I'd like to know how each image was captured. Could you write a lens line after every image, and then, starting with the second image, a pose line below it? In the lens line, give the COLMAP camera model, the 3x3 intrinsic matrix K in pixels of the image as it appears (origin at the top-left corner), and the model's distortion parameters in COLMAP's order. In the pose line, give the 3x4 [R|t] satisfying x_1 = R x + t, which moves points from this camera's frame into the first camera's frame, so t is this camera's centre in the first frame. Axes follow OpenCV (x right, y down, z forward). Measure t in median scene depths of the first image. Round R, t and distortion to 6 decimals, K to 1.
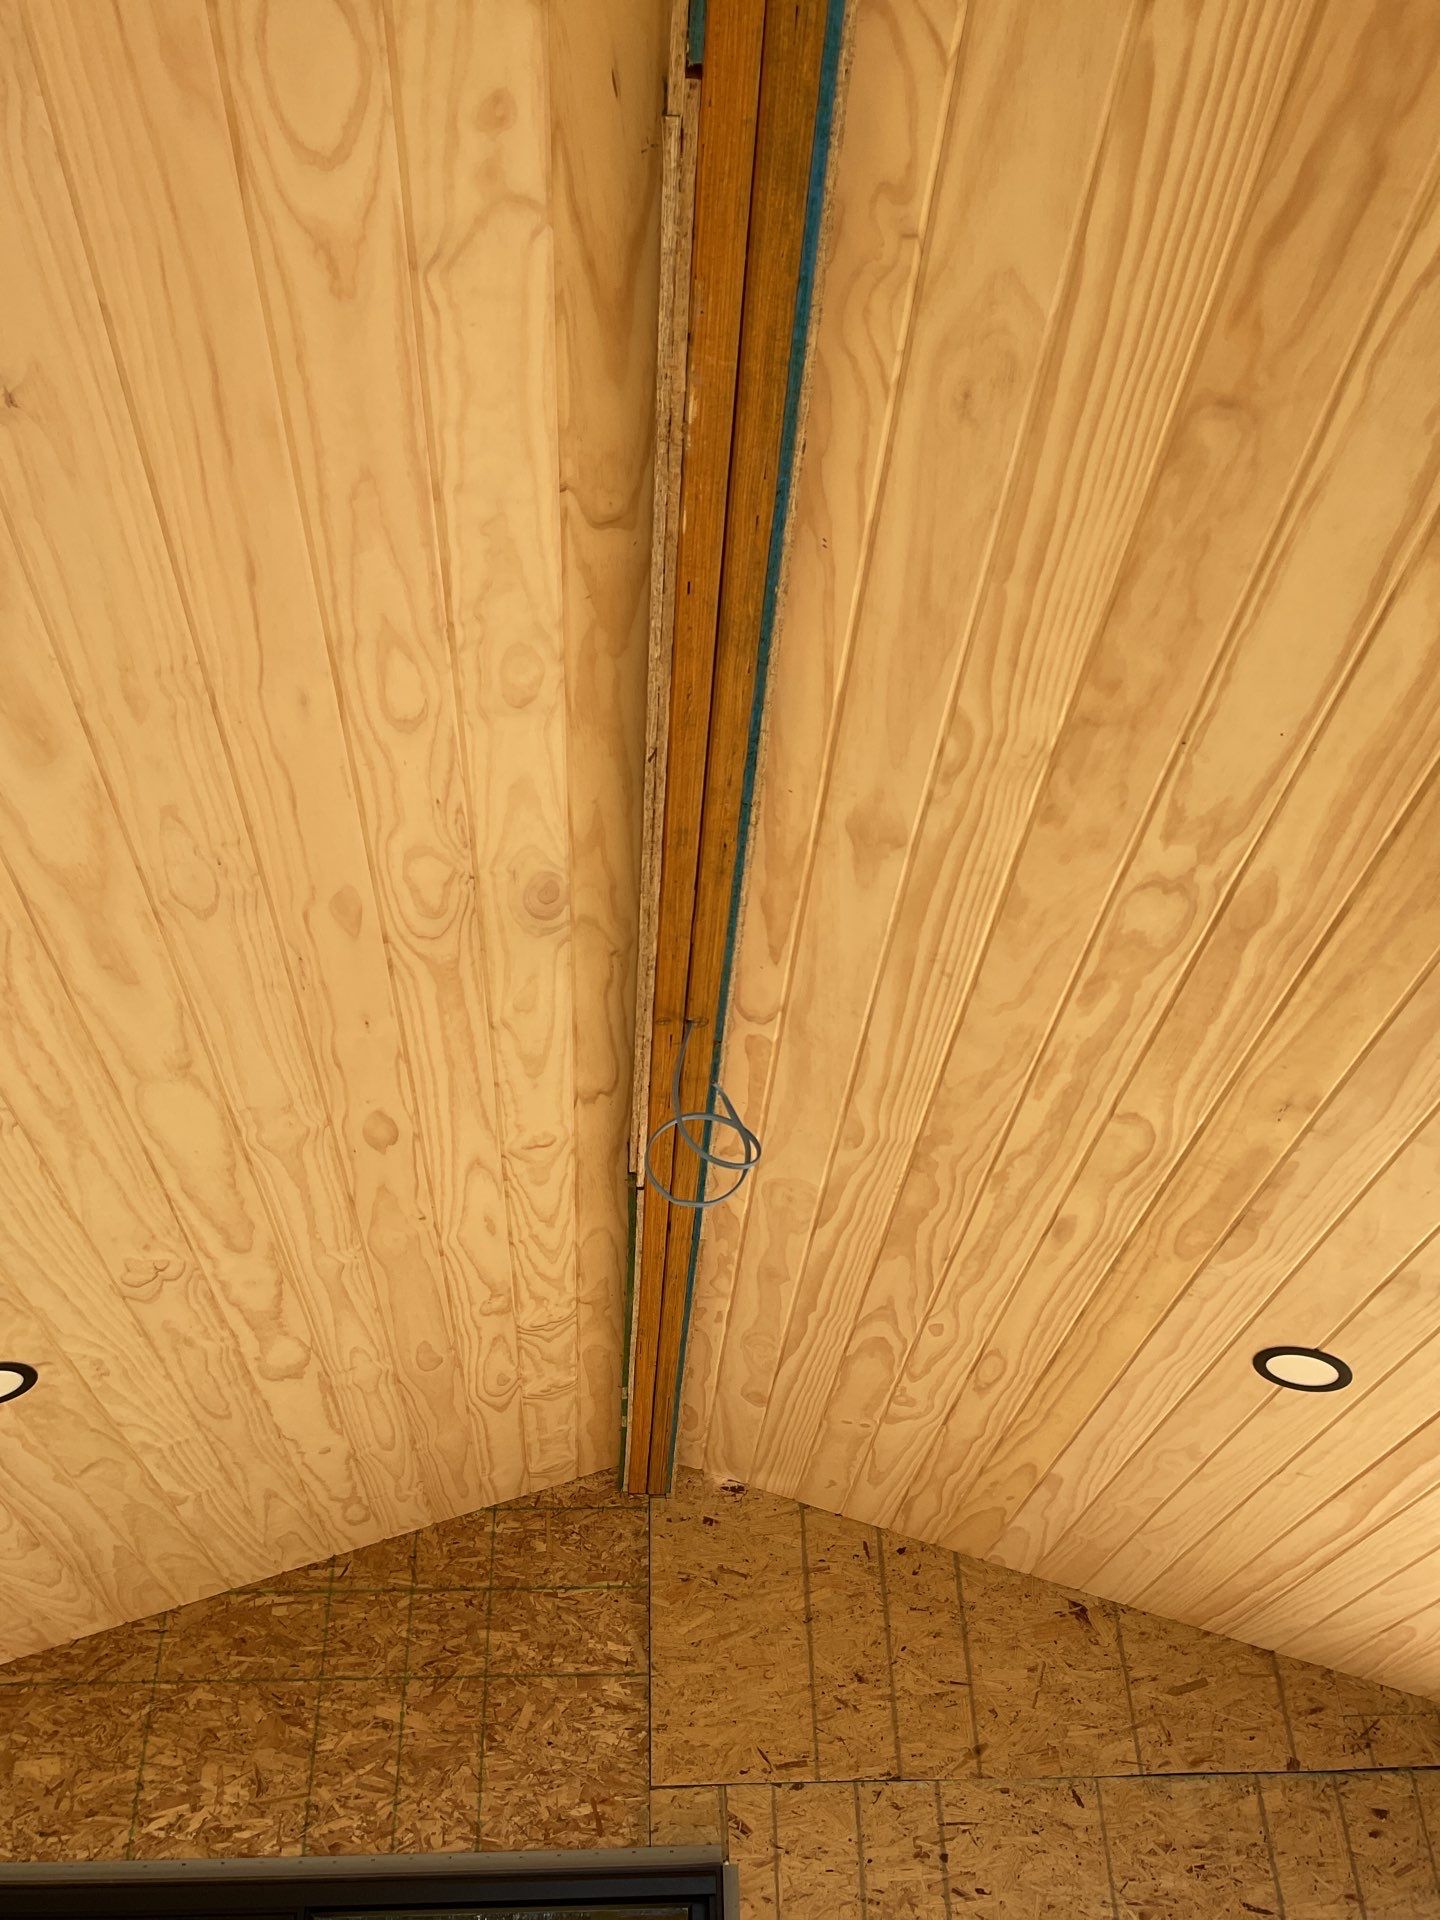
lens RADIAL K [[1631.0, 0, 725.2], [0, 1631.0, 950.2], [0, 0, 1]] dist [0.035595, -0.047949]
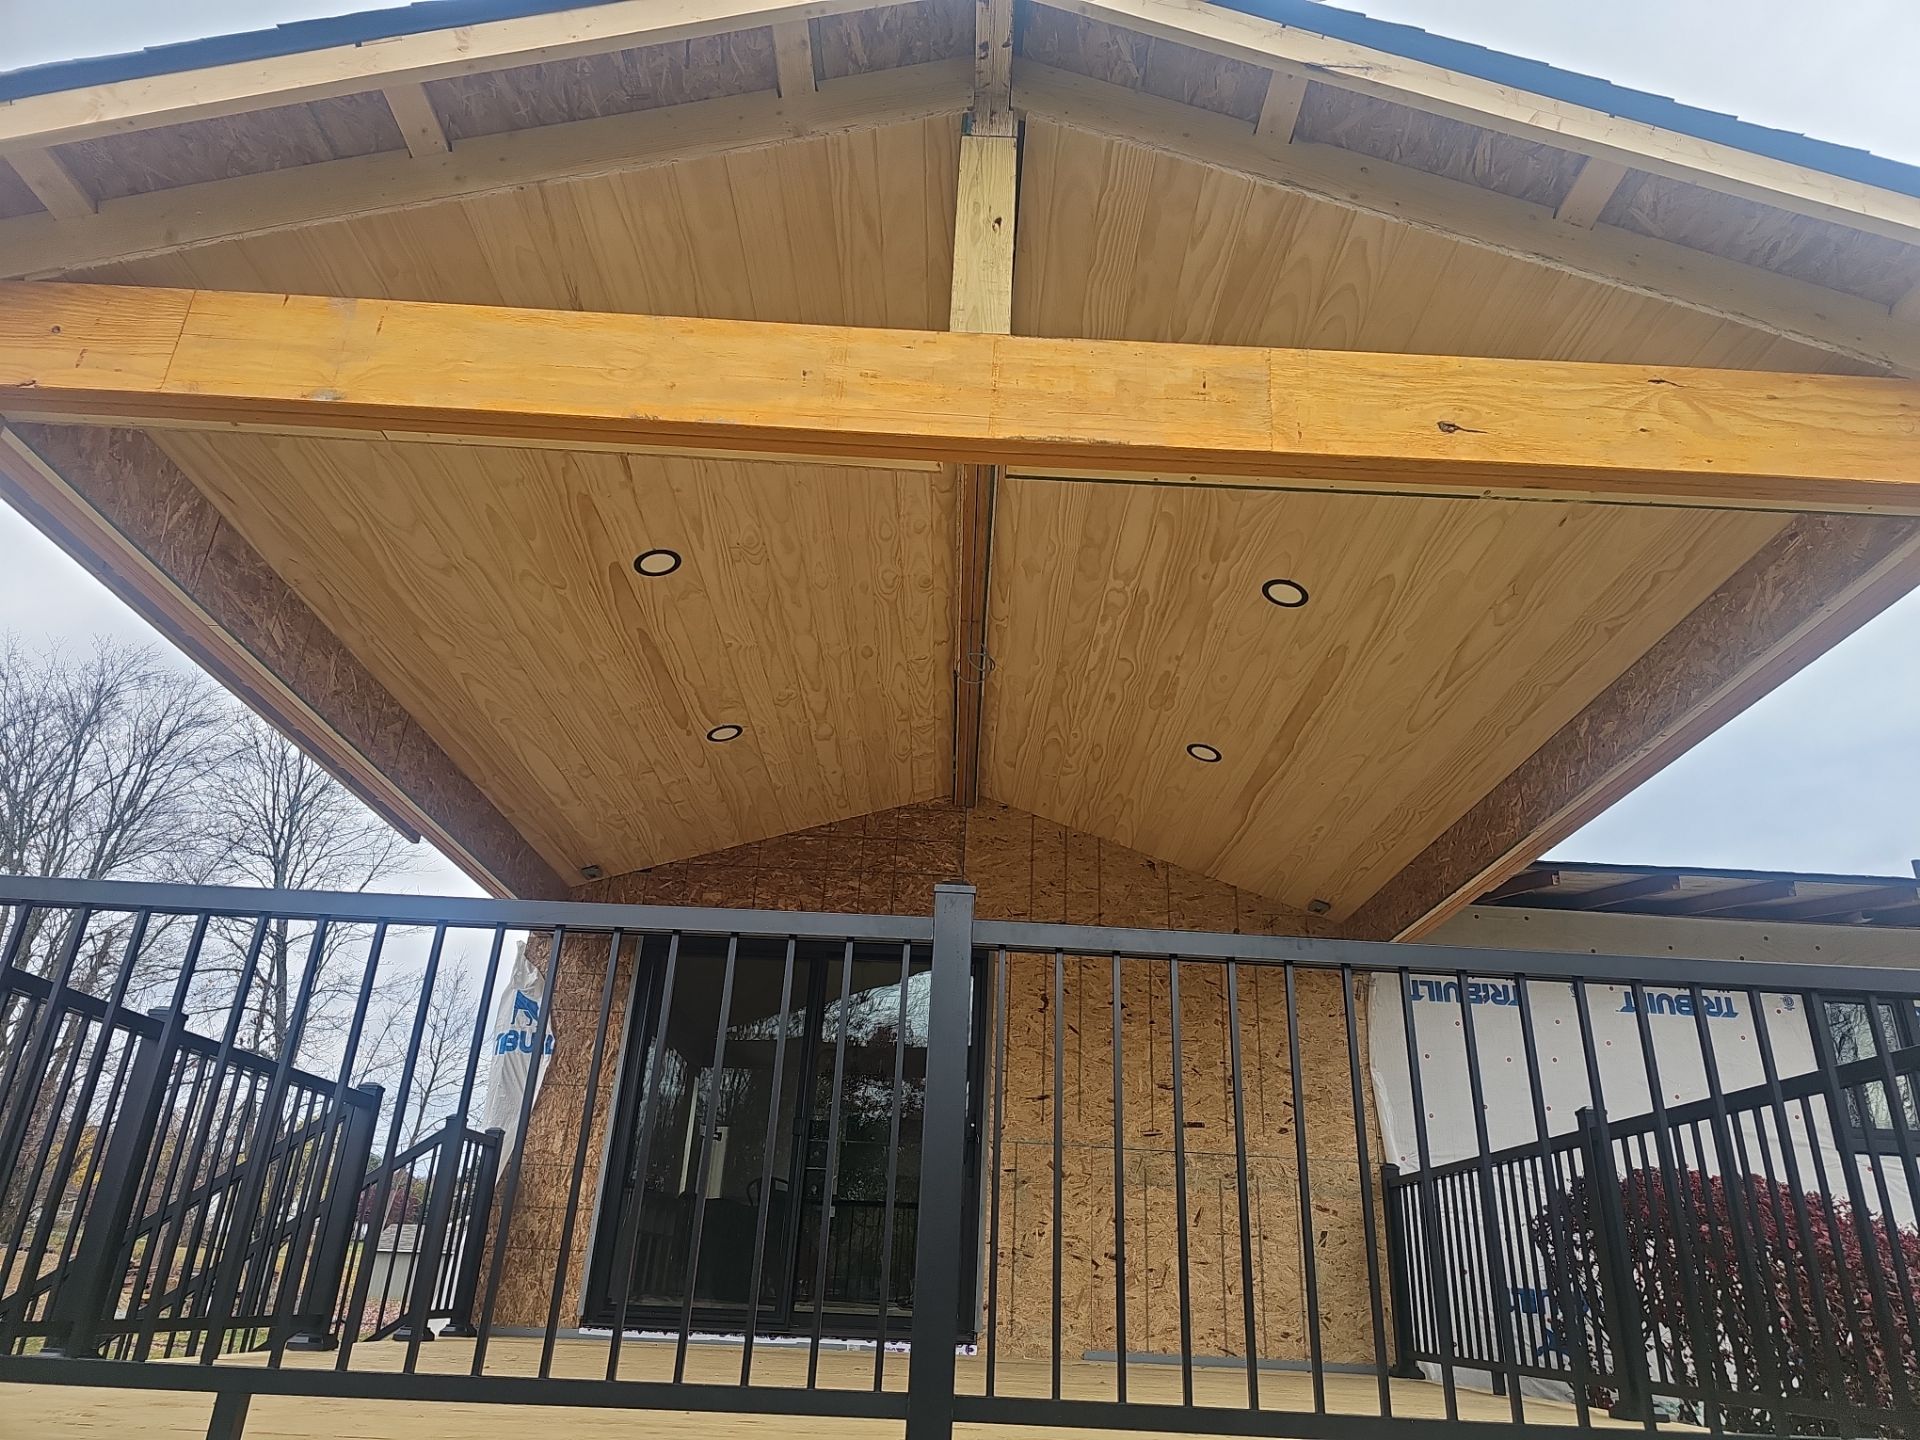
lens RADIAL K [[1253.0, 0, 971.9], [0, 1253.0, 699.3], [0, 0, 1]] dist [0.049748, -0.009842]
pose [[0.996190, 0.047540, -0.073115, 0.101154], [-0.034593, 0.984988, 0.169121, -0.136514], [0.080057, -0.165947, 0.982880, -0.853405]]
